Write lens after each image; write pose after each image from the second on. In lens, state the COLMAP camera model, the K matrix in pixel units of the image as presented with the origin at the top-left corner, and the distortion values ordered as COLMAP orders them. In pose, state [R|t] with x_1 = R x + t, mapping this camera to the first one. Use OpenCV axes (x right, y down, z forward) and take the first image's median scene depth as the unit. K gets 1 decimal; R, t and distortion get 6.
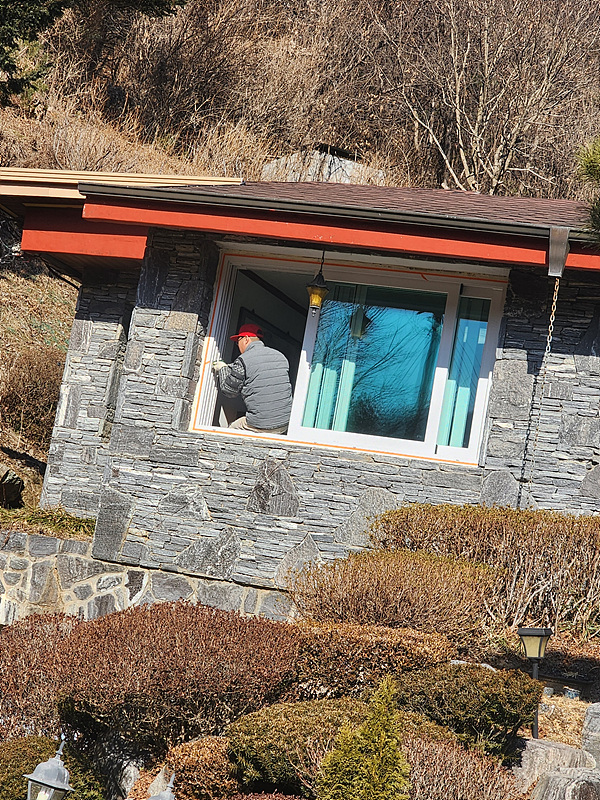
lens RADIAL K [[1802.7, 0, 299.9], [0, 1802.7, 399.6], [0, 0, 1]] dist [-0.000824, 0.000000]
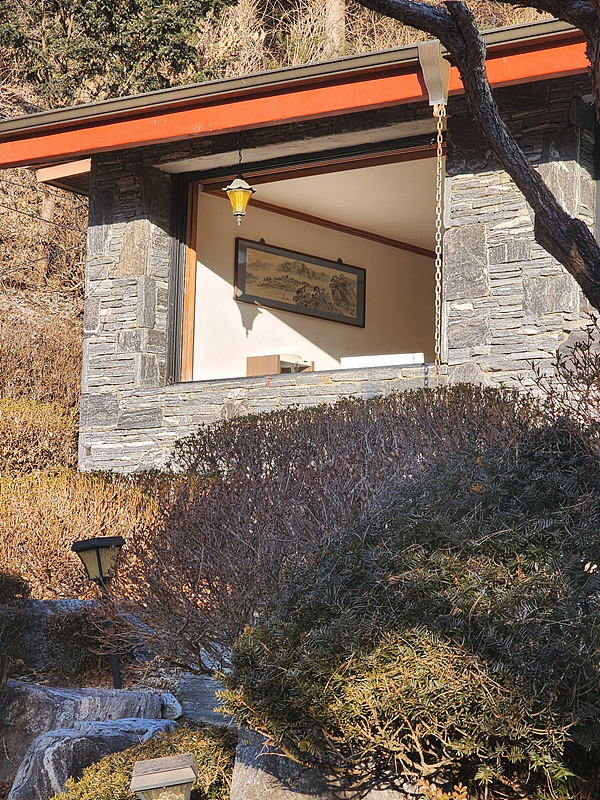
lens RADIAL K [[1802.7, 0, 300.2], [0, 1802.7, 400.3], [0, 0, 1]] dist [-0.000824, 0.000000]
pose [[0.949937, -0.174310, -0.259298, 0.226523], [0.171454, 0.984613, -0.033774, 0.064267], [0.261195, -0.012374, 0.965207, 0.189960]]
